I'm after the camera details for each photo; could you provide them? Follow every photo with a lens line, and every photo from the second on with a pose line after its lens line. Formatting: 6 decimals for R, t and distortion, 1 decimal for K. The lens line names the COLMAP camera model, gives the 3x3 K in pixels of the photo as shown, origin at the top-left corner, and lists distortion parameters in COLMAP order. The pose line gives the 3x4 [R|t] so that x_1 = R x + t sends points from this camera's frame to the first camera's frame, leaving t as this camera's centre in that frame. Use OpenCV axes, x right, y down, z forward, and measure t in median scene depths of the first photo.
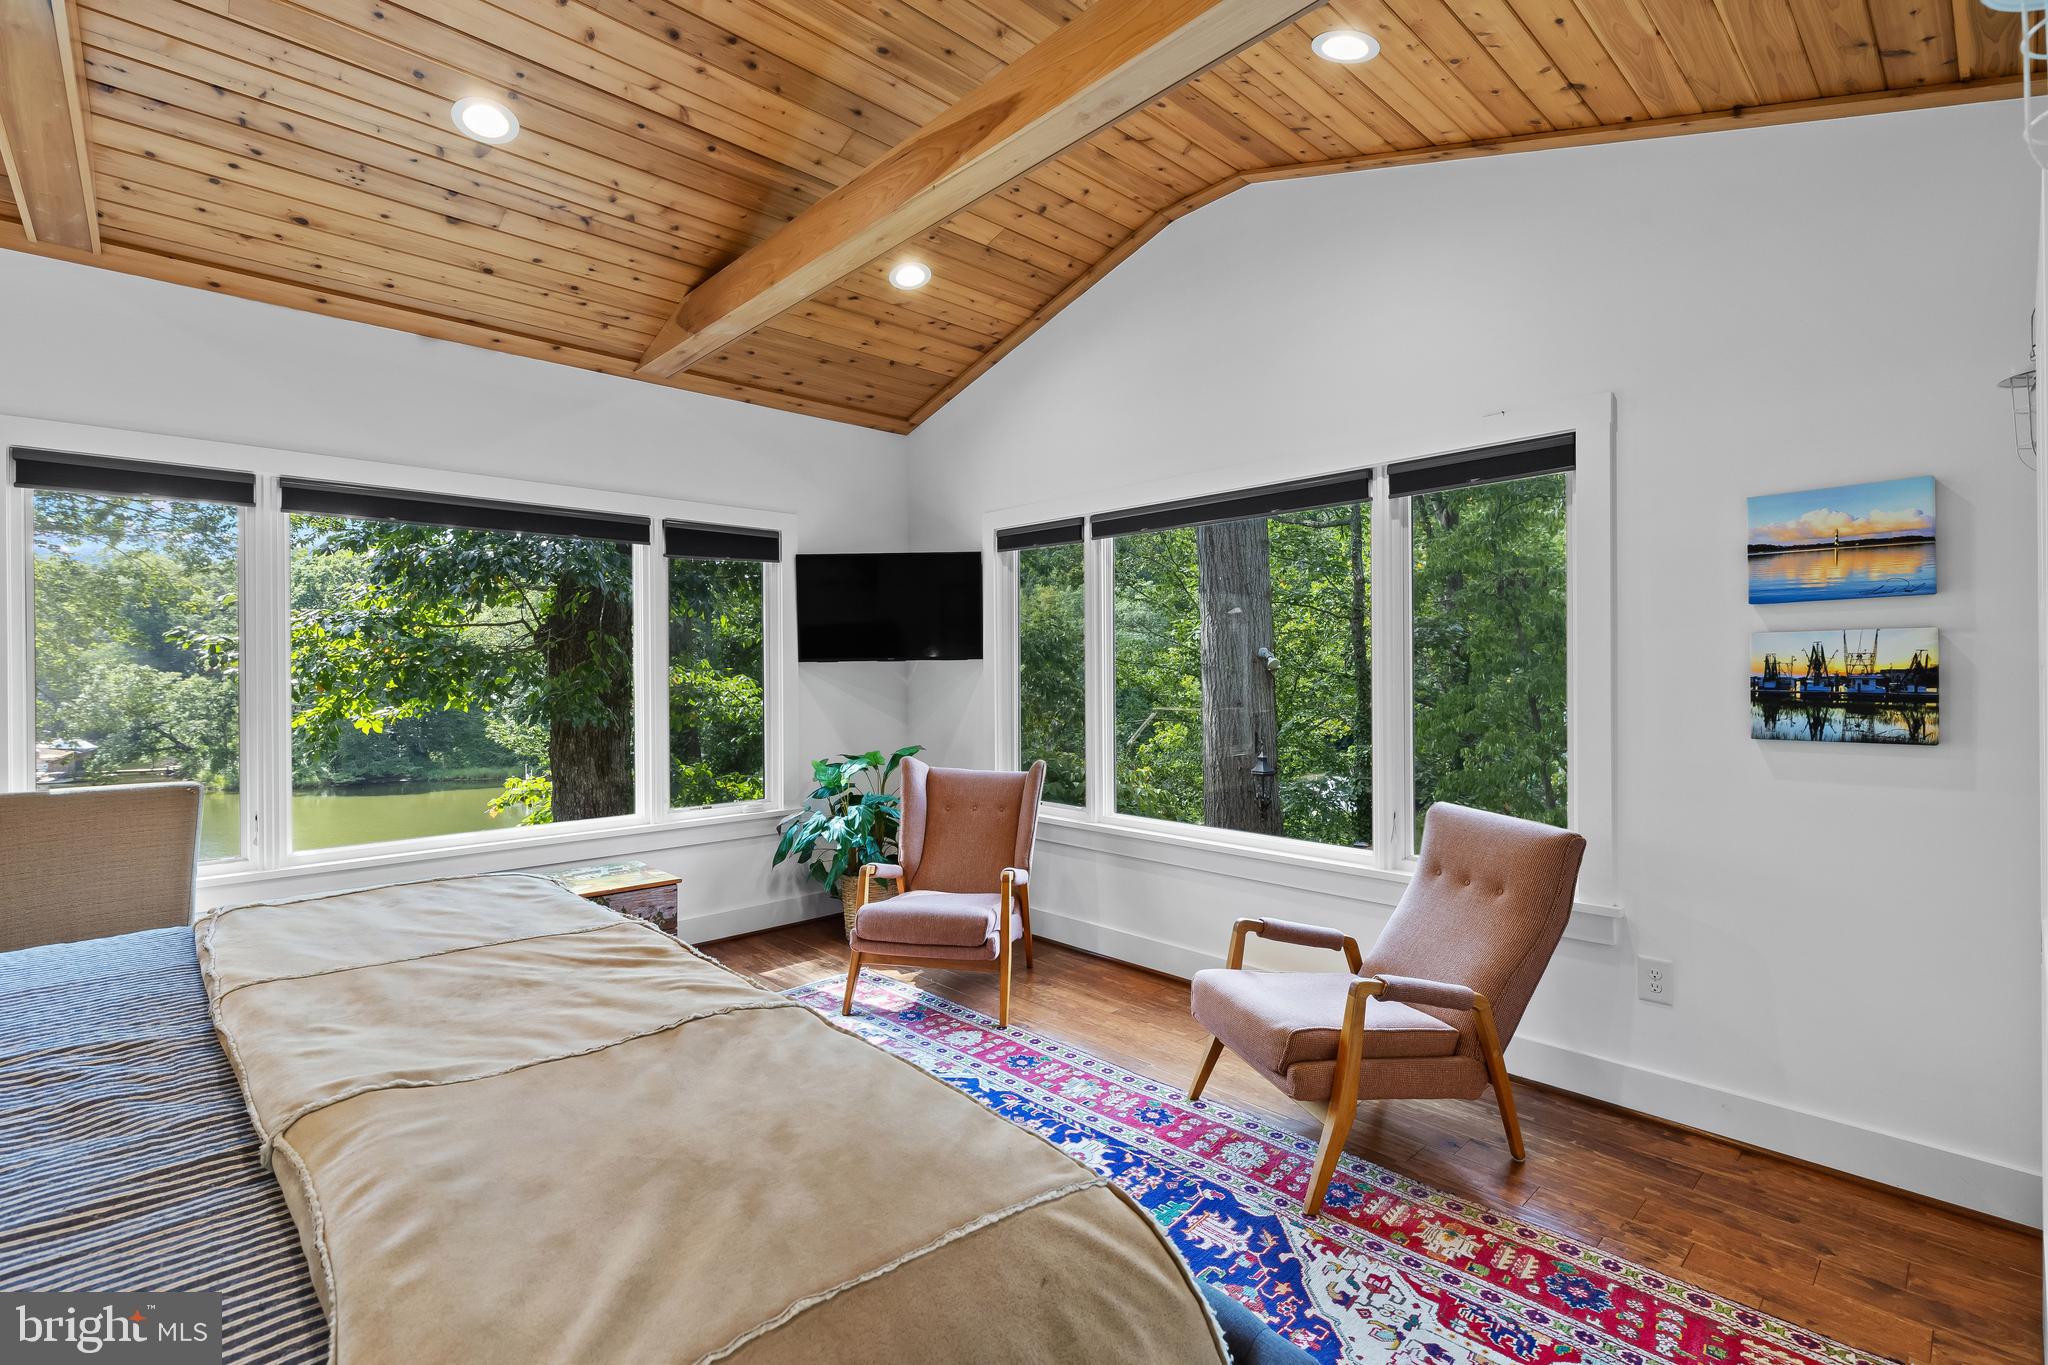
lens RADIAL K [[926.7, 0, 1028.6], [0, 926.7, 671.4], [0, 0, 1]] dist [-0.002754, -0.000440]
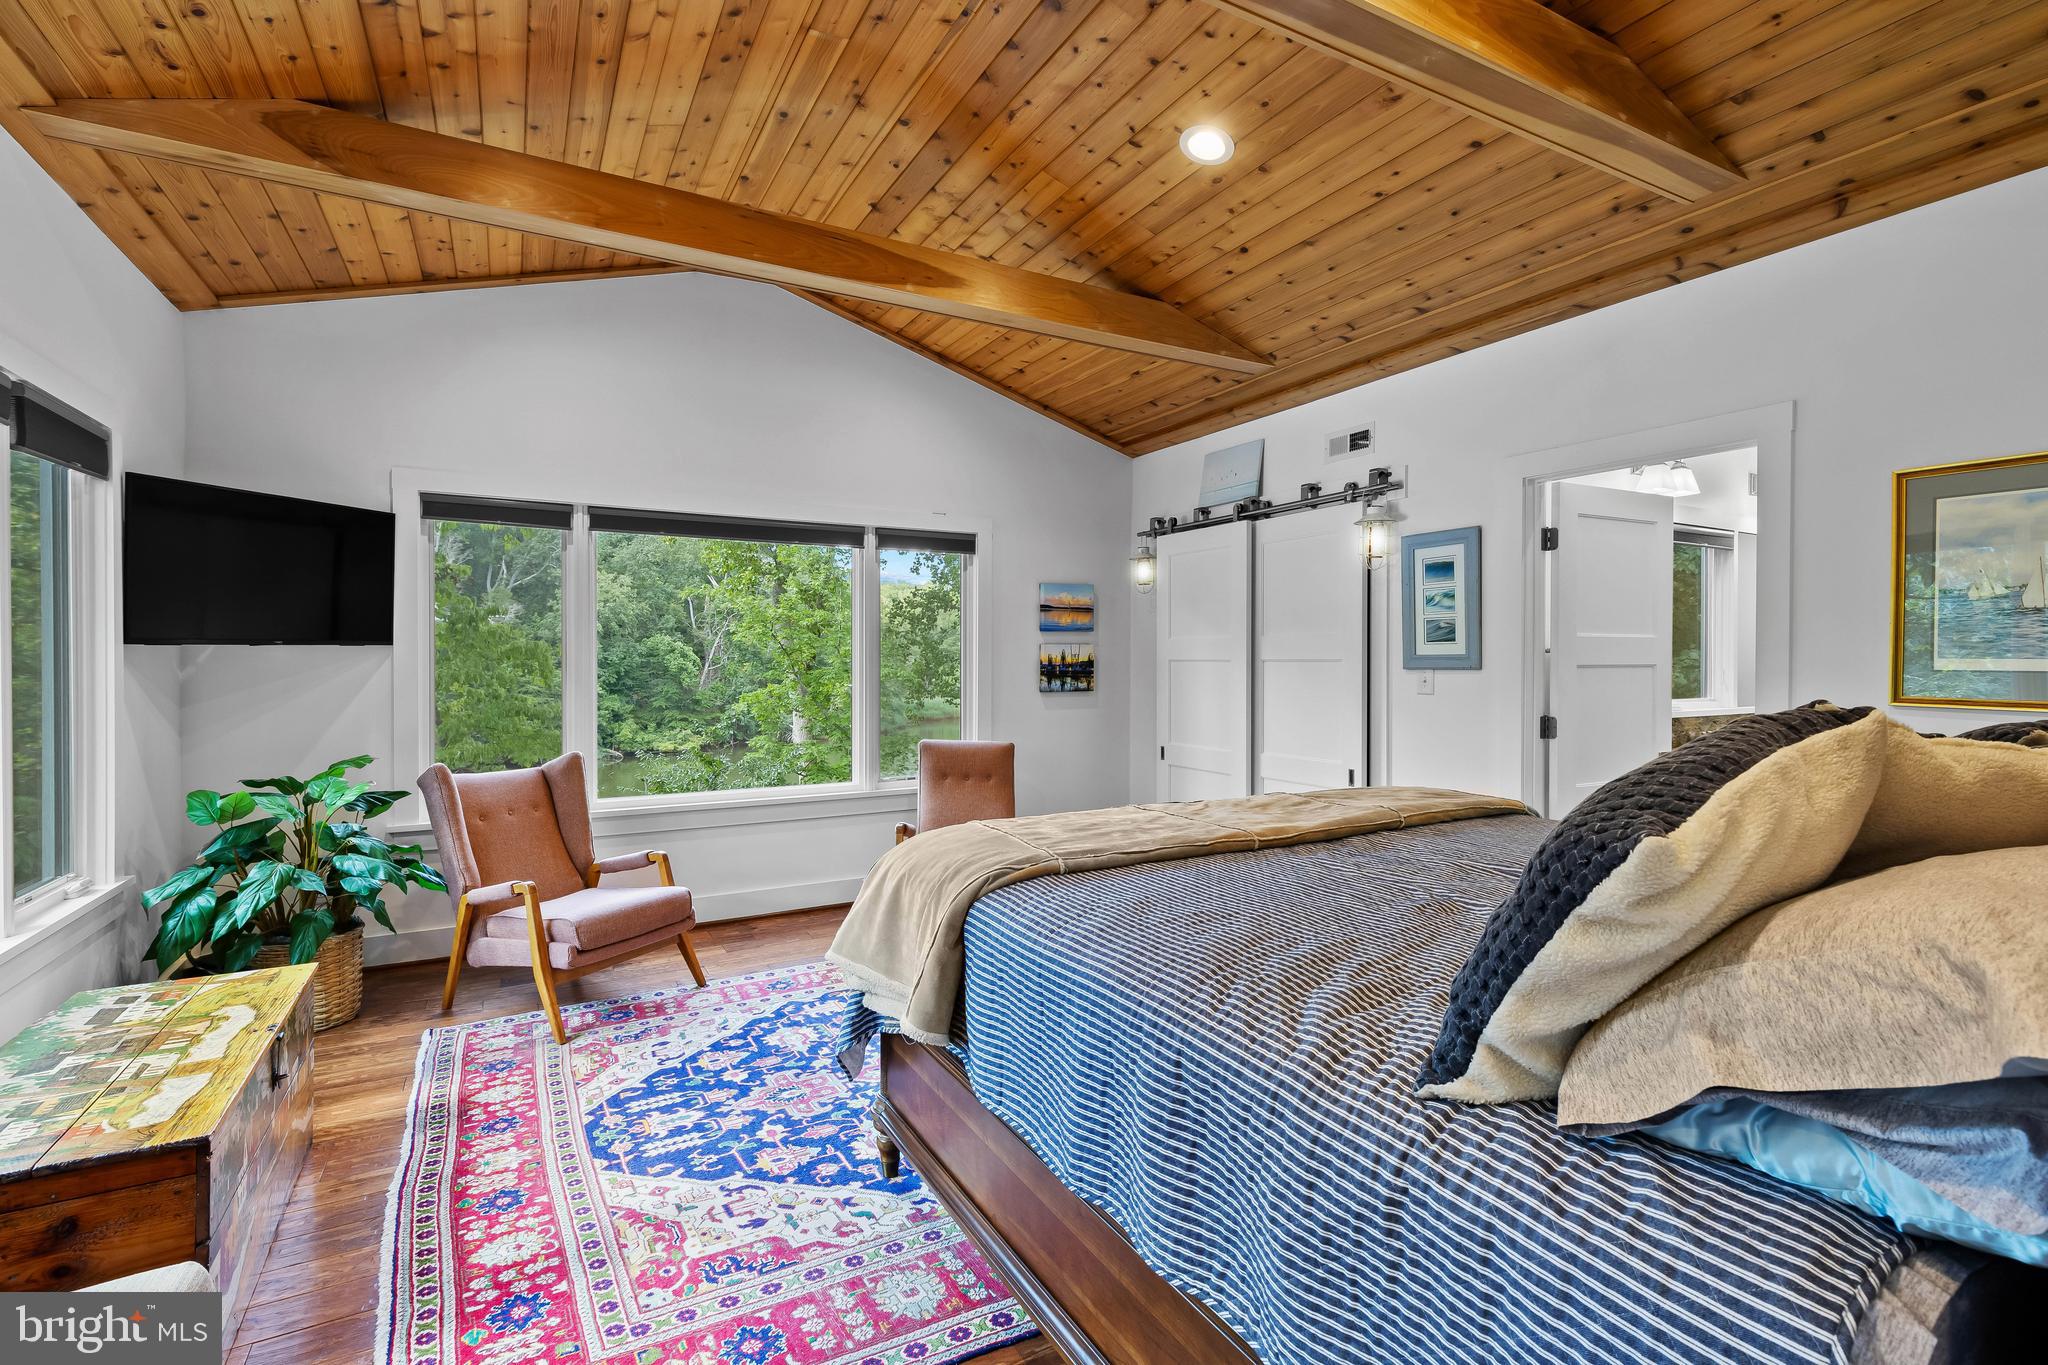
lens RADIAL K [[926.7, 0, 1029.3], [0, 926.7, 674.3], [0, 0, 1]] dist [-0.002754, -0.000440]
pose [[0.237547, -0.010087, 0.971324, -1.397684], [0.000667, 0.999948, 0.010221, 0.007221], [-0.971376, -0.001780, 0.237541, 0.512490]]
